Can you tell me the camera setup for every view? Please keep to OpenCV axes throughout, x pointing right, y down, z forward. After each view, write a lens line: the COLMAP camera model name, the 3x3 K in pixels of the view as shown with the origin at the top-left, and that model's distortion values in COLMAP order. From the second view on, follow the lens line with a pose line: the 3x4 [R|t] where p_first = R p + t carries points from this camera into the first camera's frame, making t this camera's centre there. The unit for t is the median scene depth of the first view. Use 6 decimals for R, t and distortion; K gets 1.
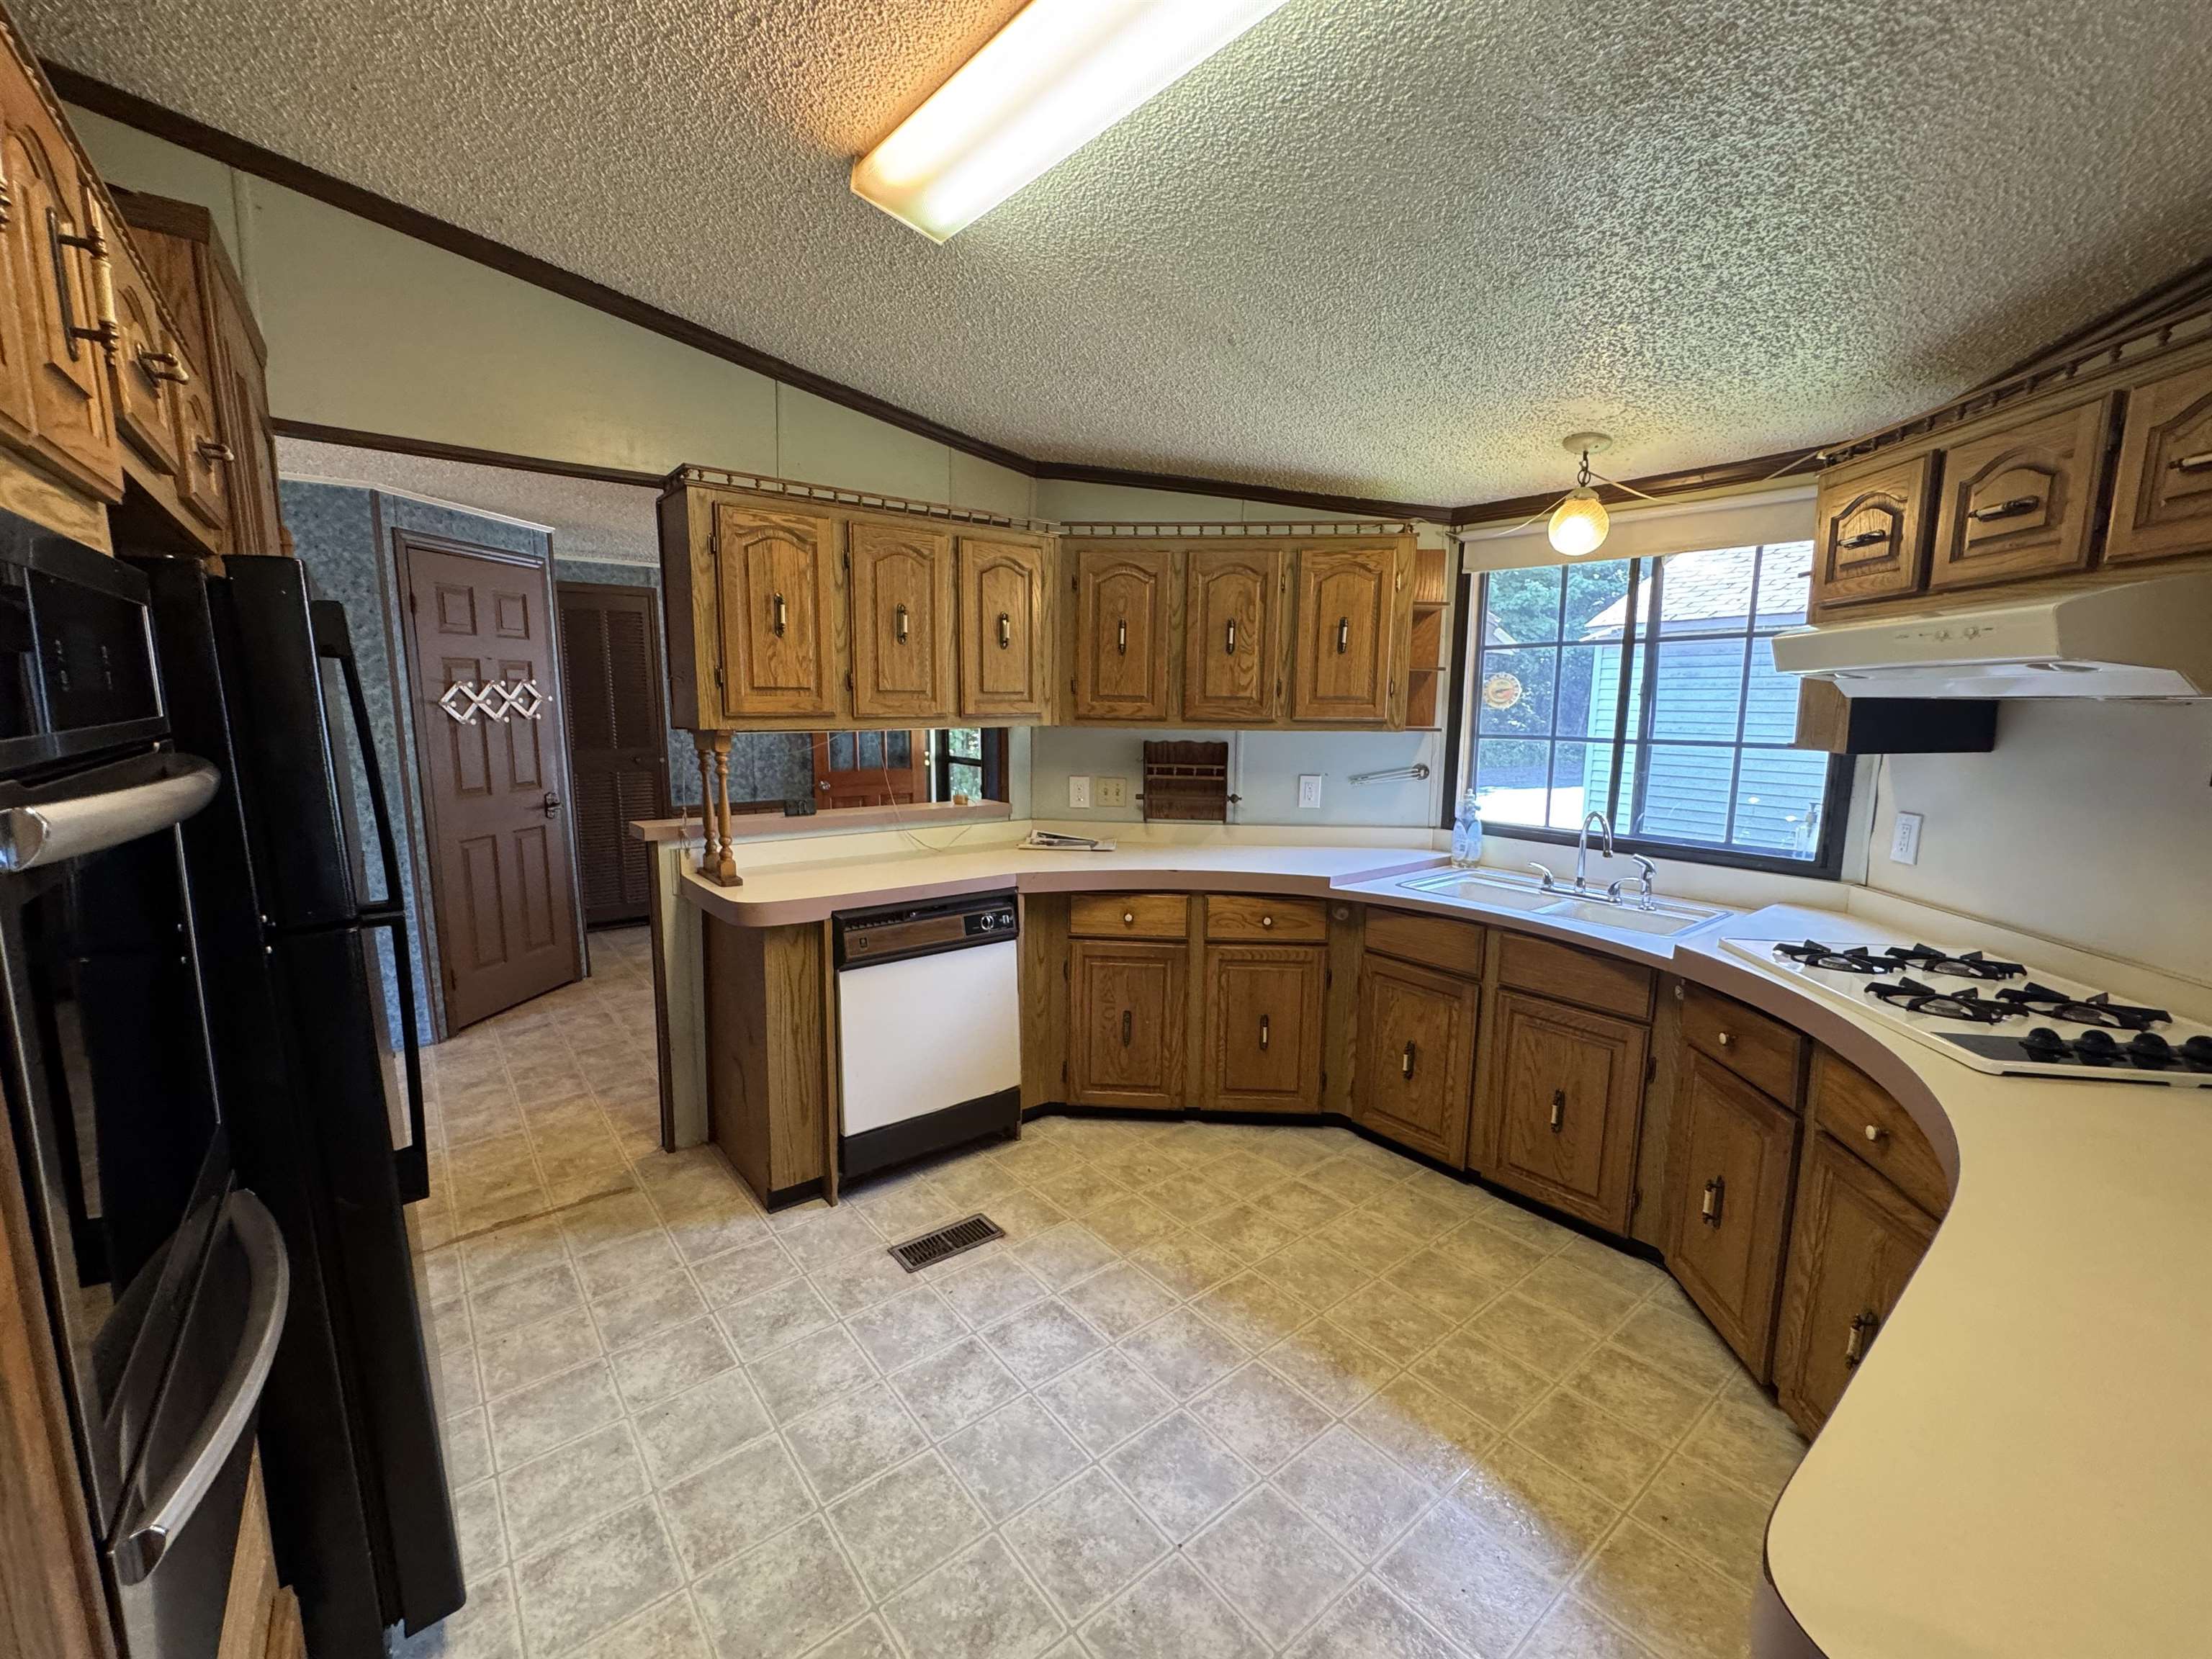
lens RADIAL K [[908.8, 0, 1104.0], [0, 908.8, 829.7], [0, 0, 1]] dist [-0.003839, 0.000017]
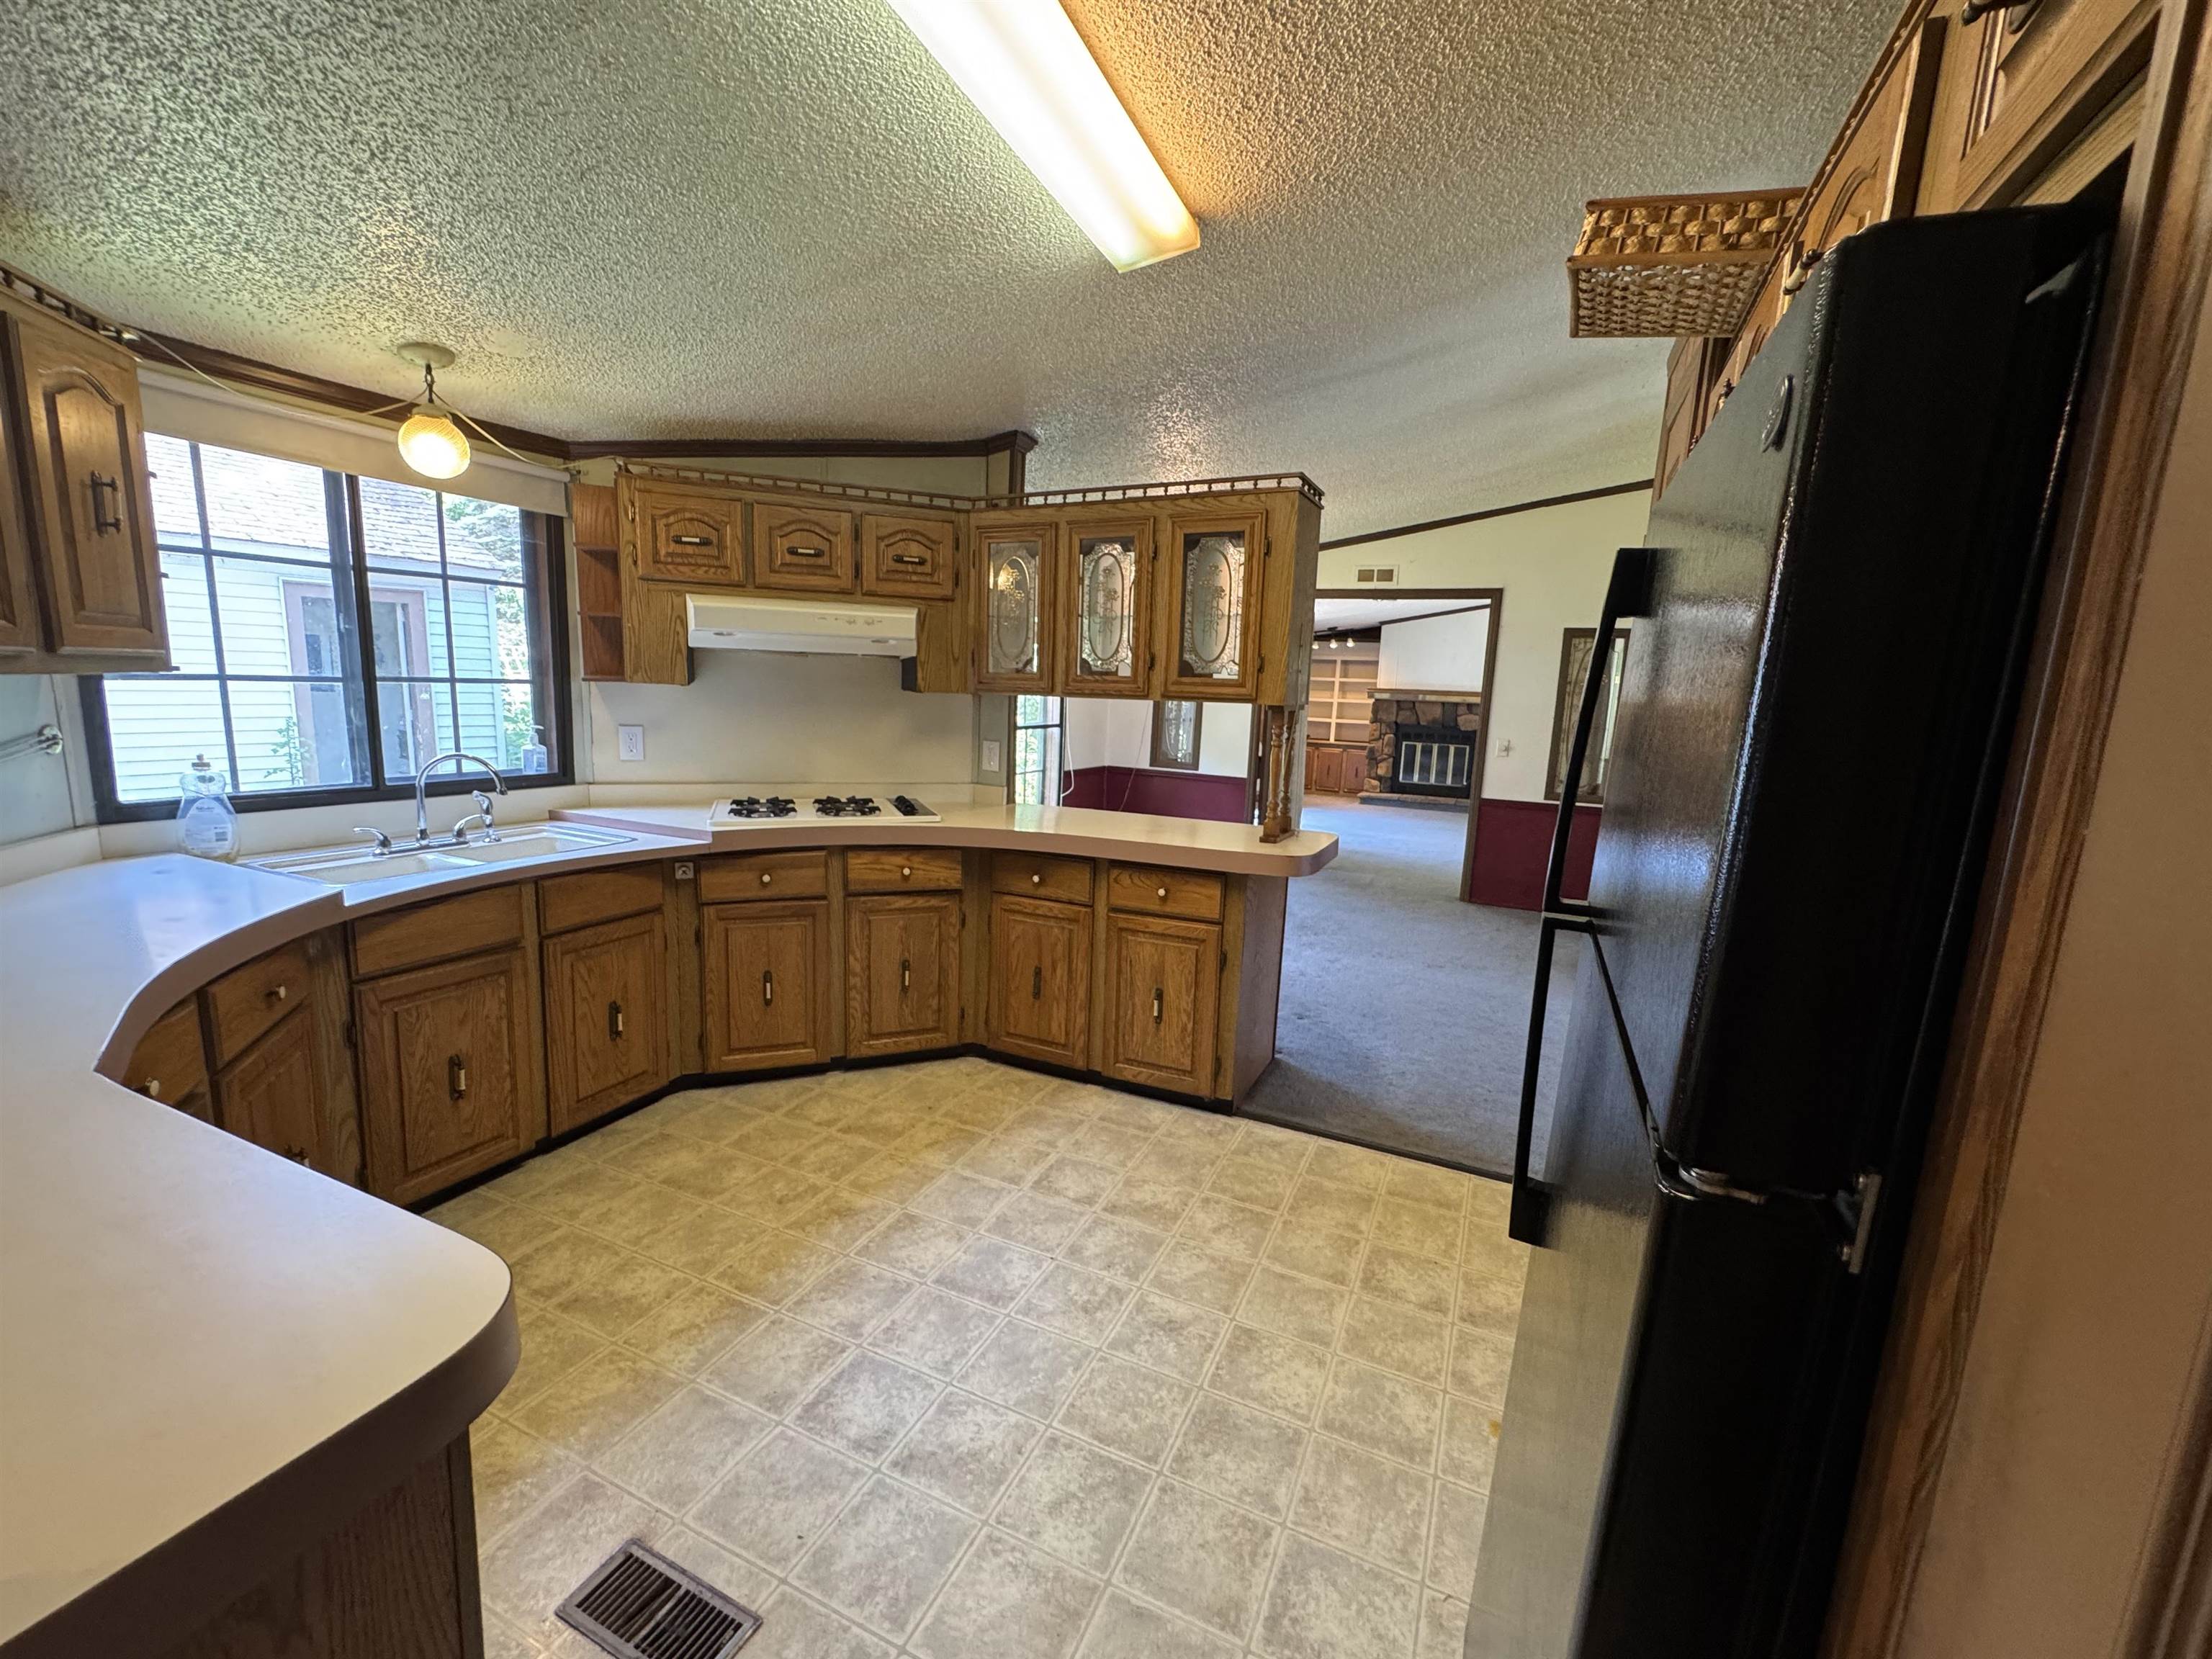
lens RADIAL K [[908.8, 0, 1104.0], [0, 908.8, 829.7], [0, 0, 1]] dist [-0.003839, 0.000017]
pose [[-0.449777, -0.167827, 0.877231, -0.662958], [0.086404, 0.969404, 0.229763, -0.109887], [-0.888952, 0.179138, -0.421514, 0.858382]]
